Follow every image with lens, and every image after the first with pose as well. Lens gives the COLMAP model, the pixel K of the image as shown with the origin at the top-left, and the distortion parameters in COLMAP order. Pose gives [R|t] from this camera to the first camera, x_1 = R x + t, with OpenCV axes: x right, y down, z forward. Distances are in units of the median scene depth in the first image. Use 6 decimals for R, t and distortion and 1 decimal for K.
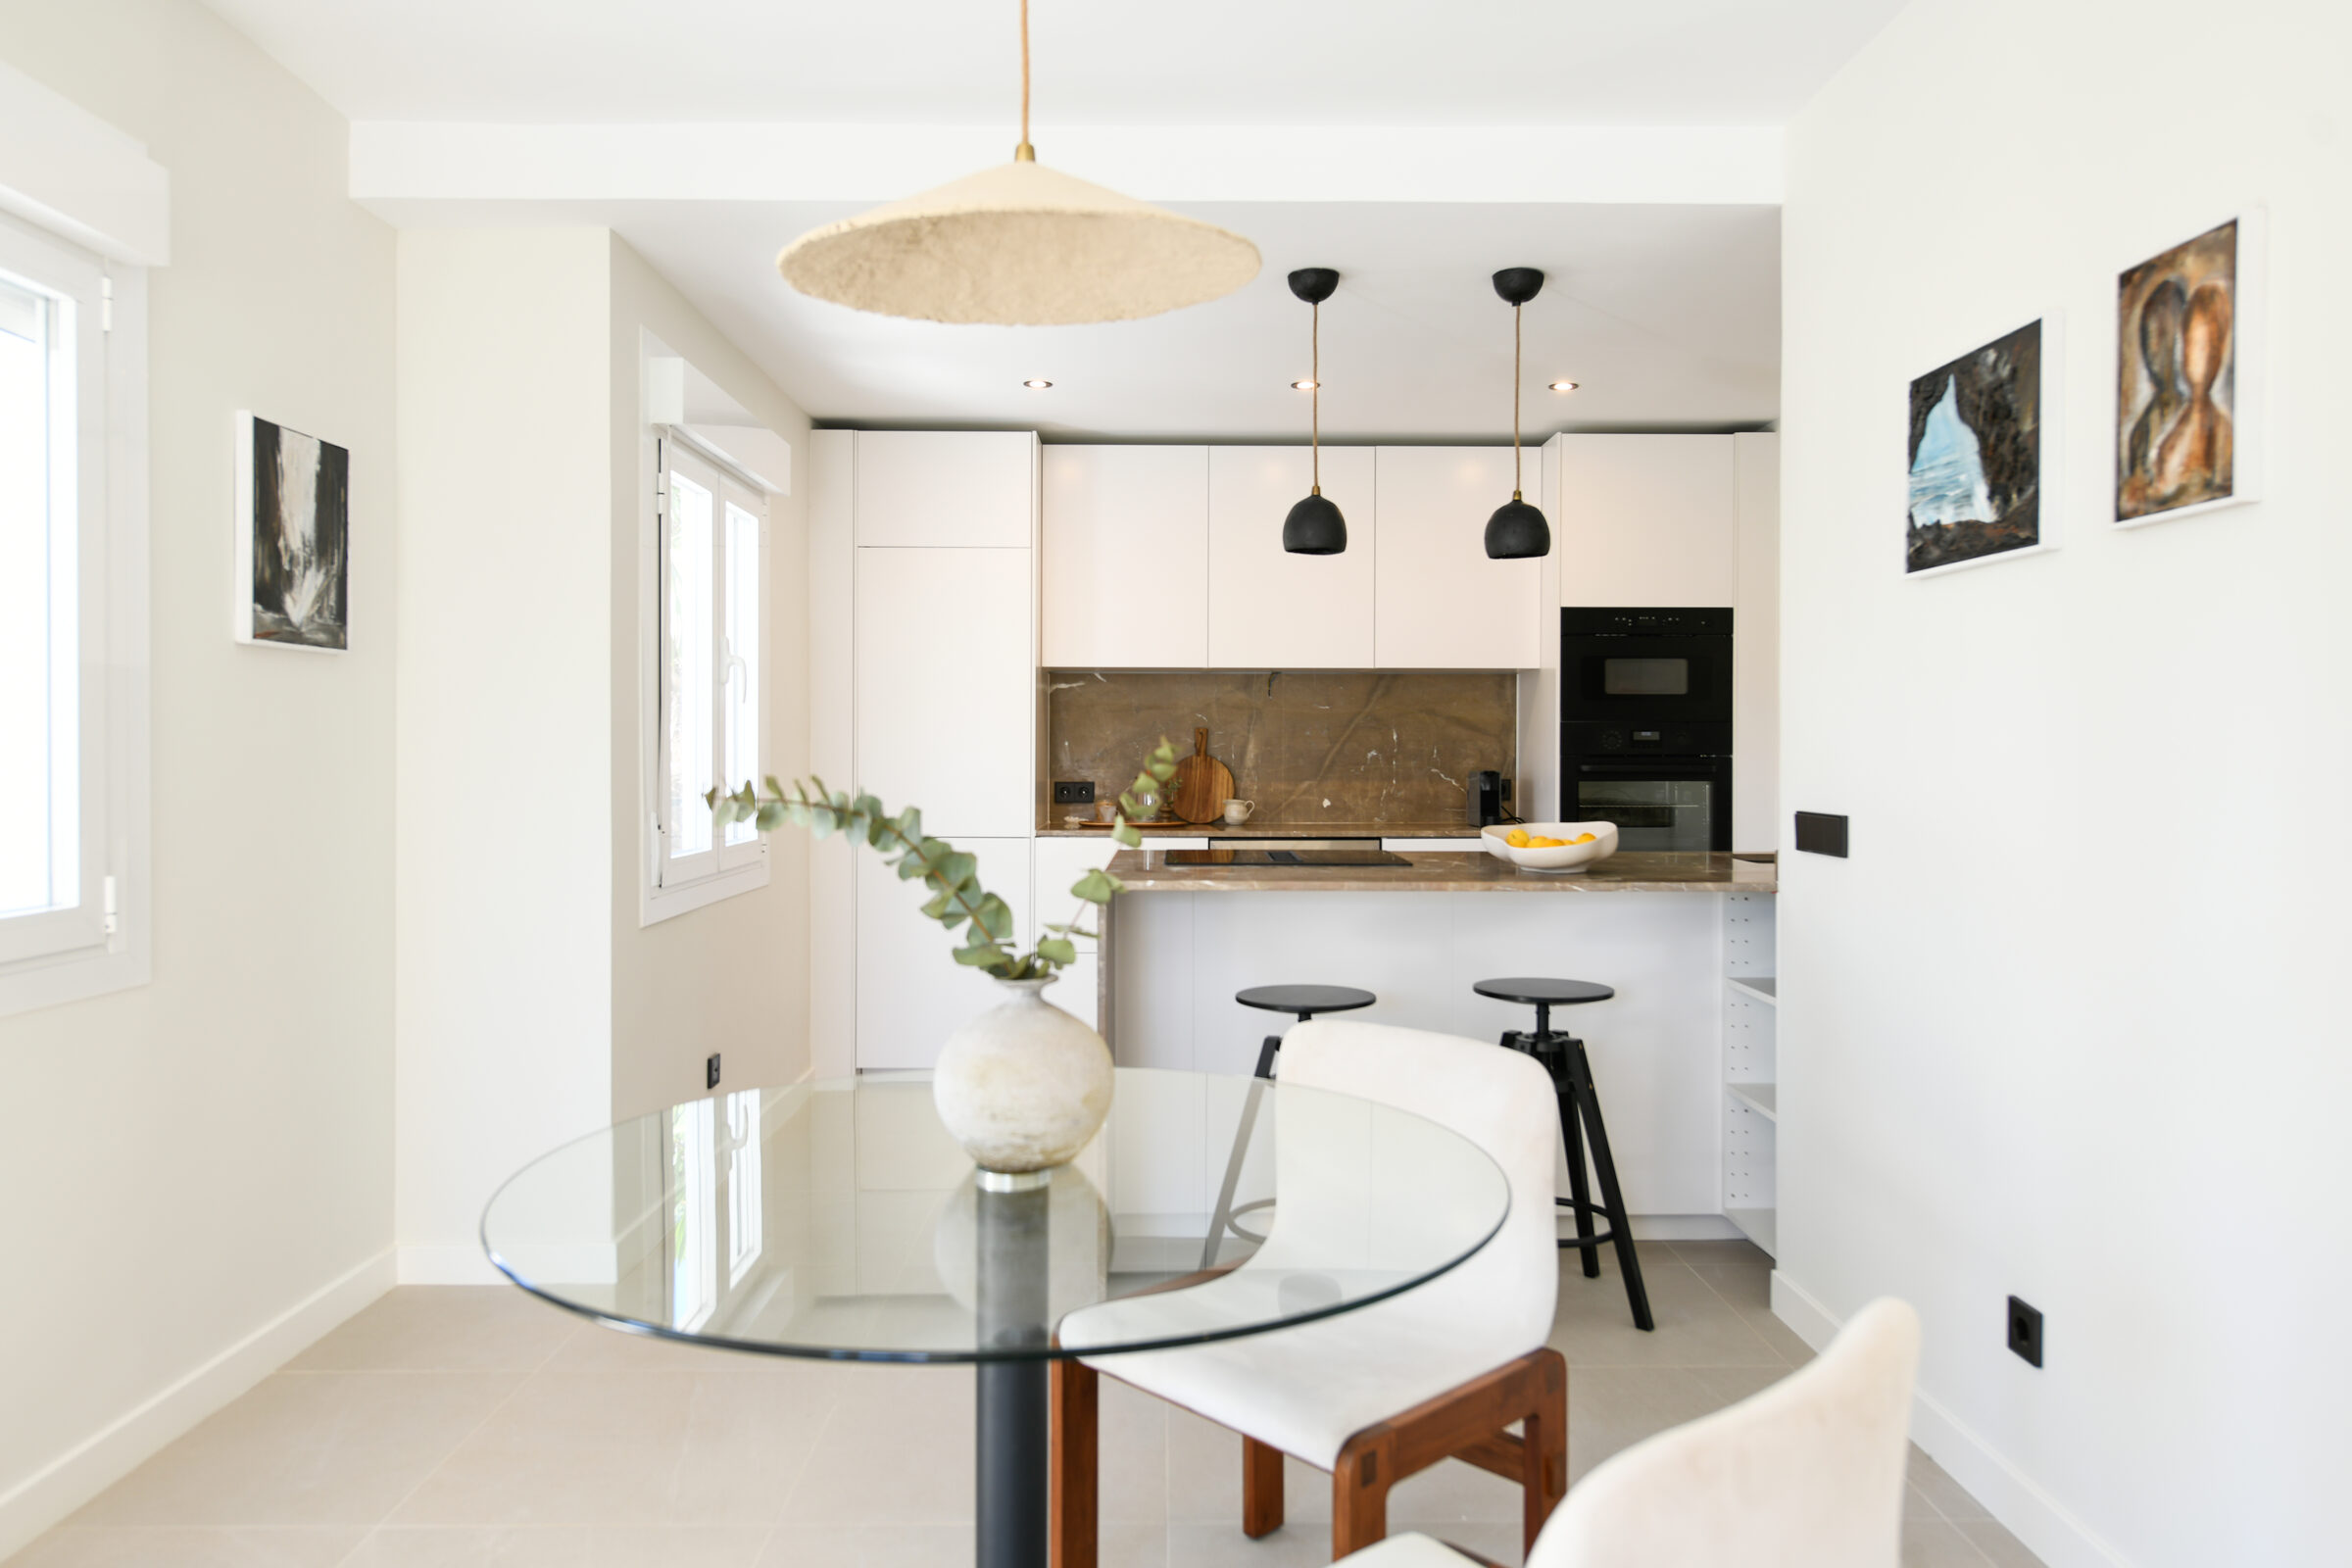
lens RADIAL K [[1573.2, 0, 1177.9], [0, 1573.2, 758.0], [0, 0, 1]] dist [0.003430, -0.003128]
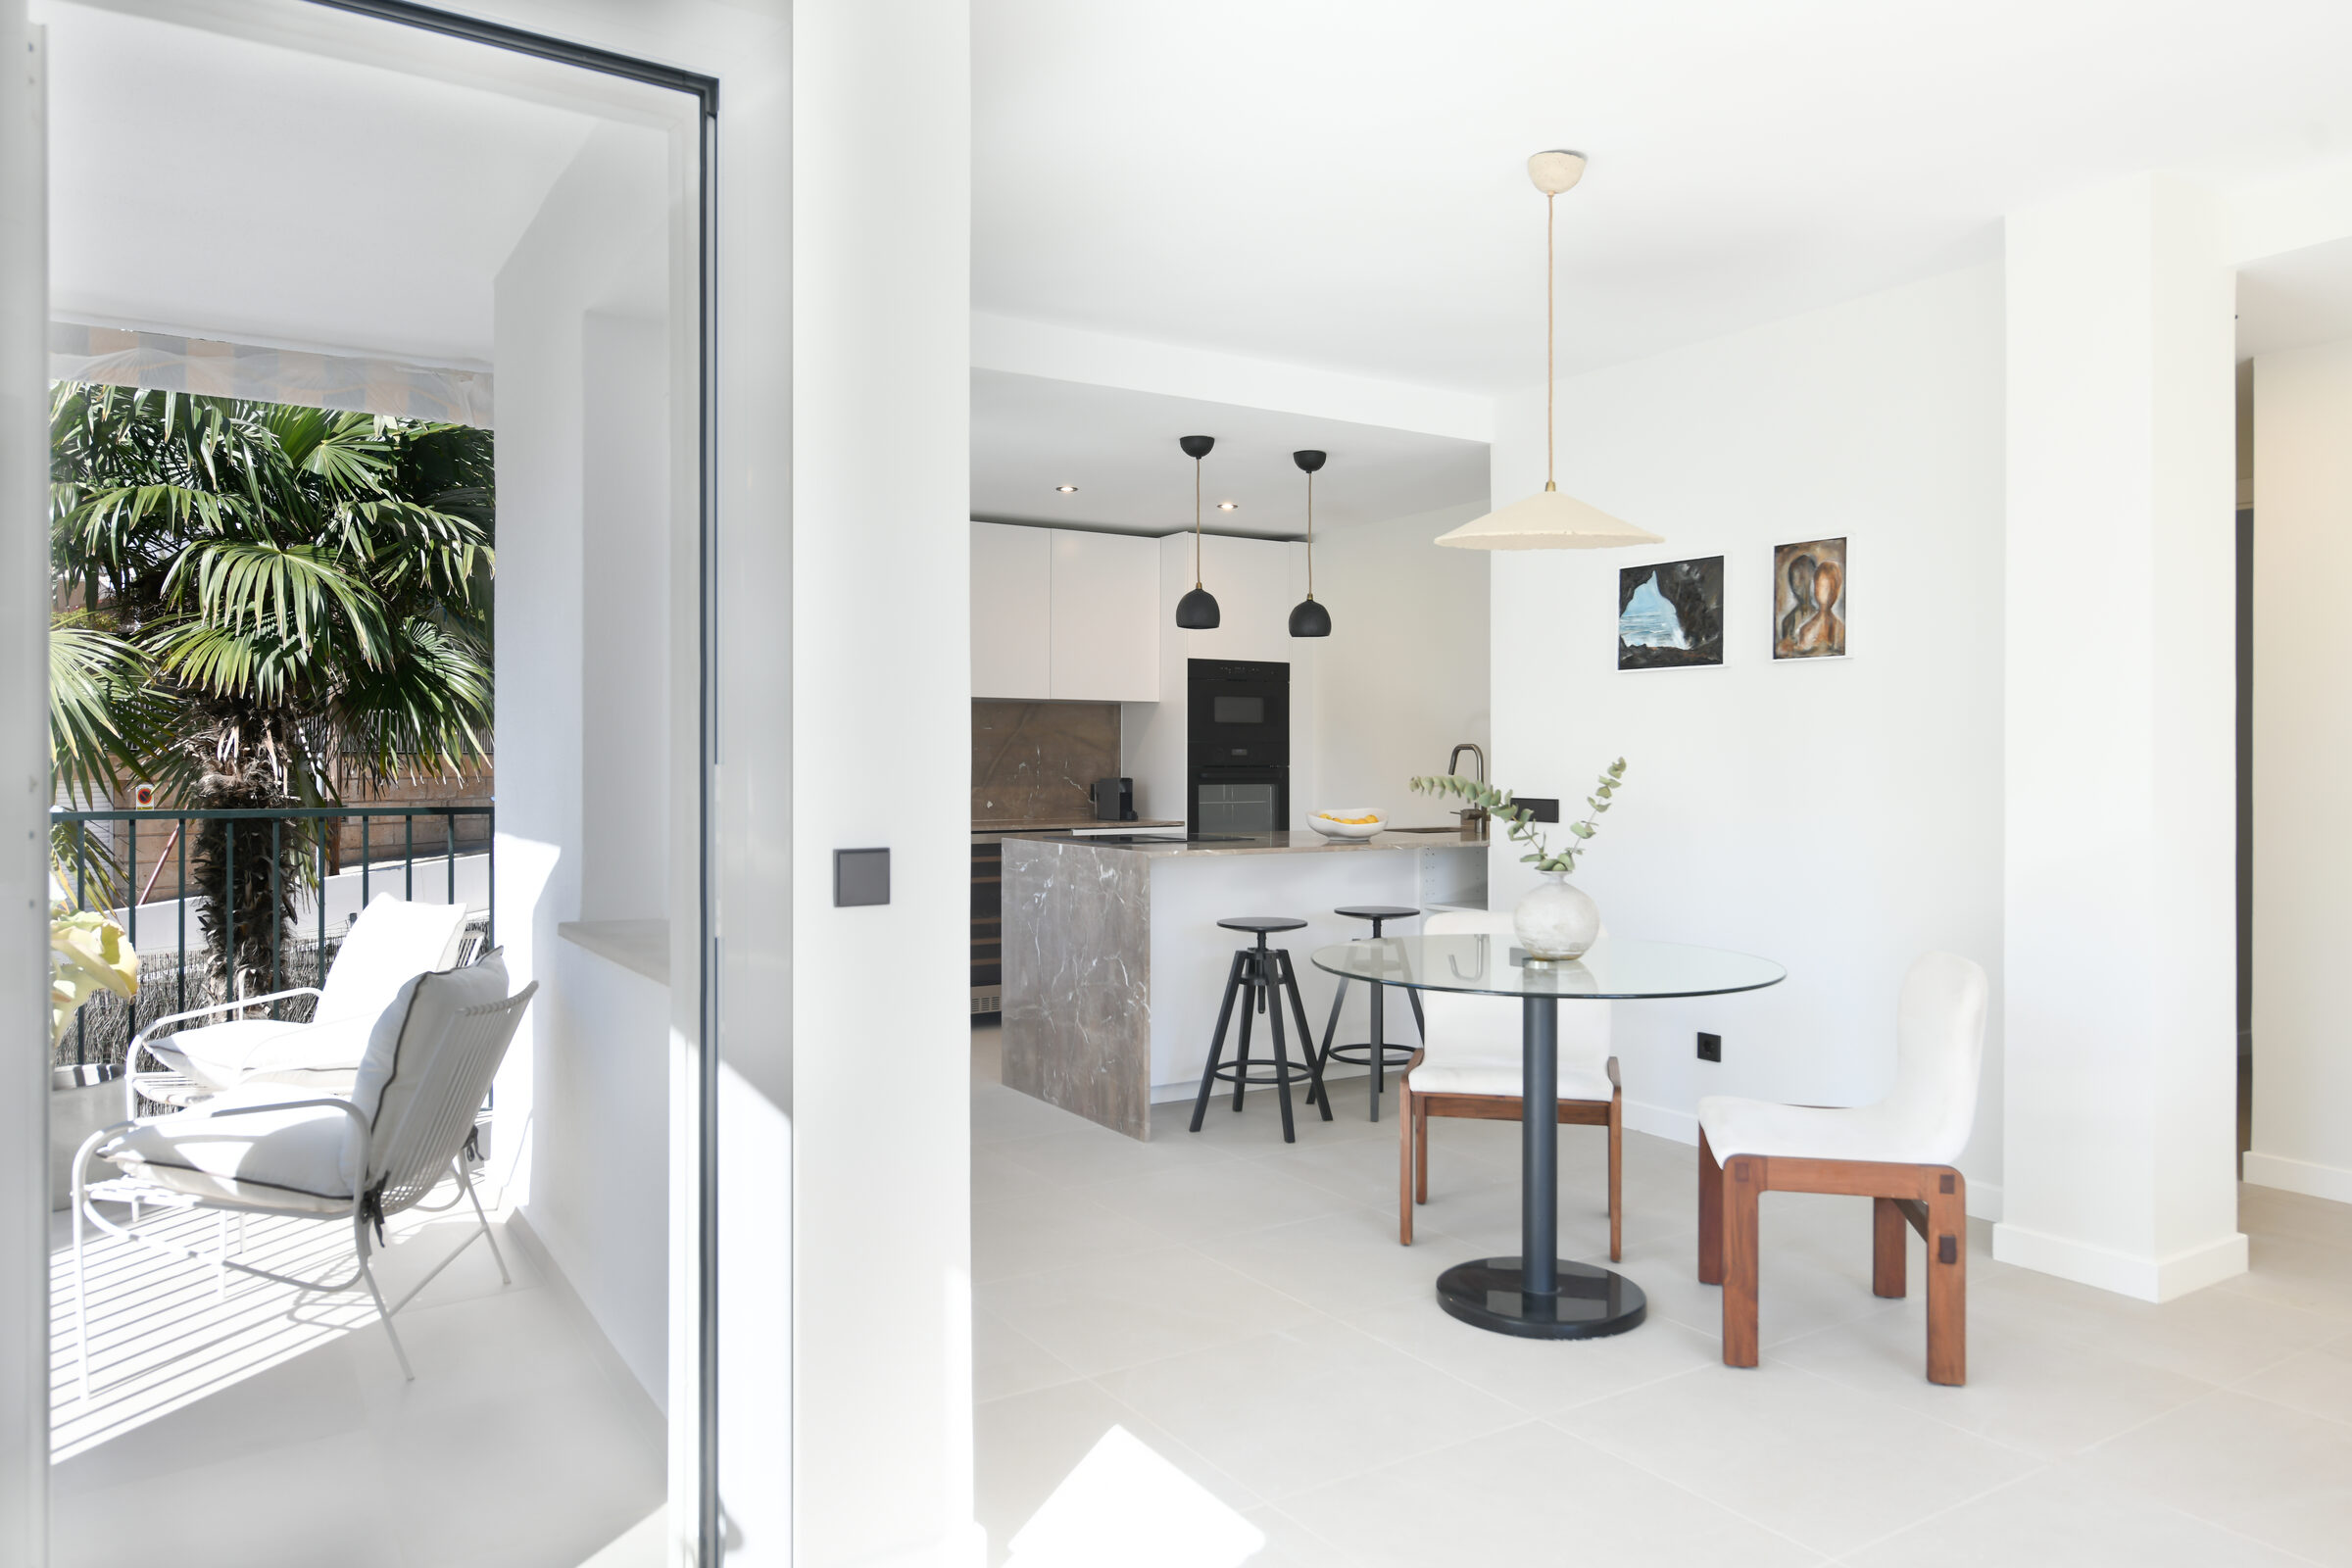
lens RADIAL K [[1573.2, 0, 1177.9], [0, 1573.2, 758.0], [0, 0, 1]] dist [0.003430, -0.003128]
pose [[0.850169, 0.001017, 0.526509, -0.481219], [0.002803, 0.999975, -0.006458, 0.000035], [-0.526503, 0.006966, 0.850145, -0.161755]]
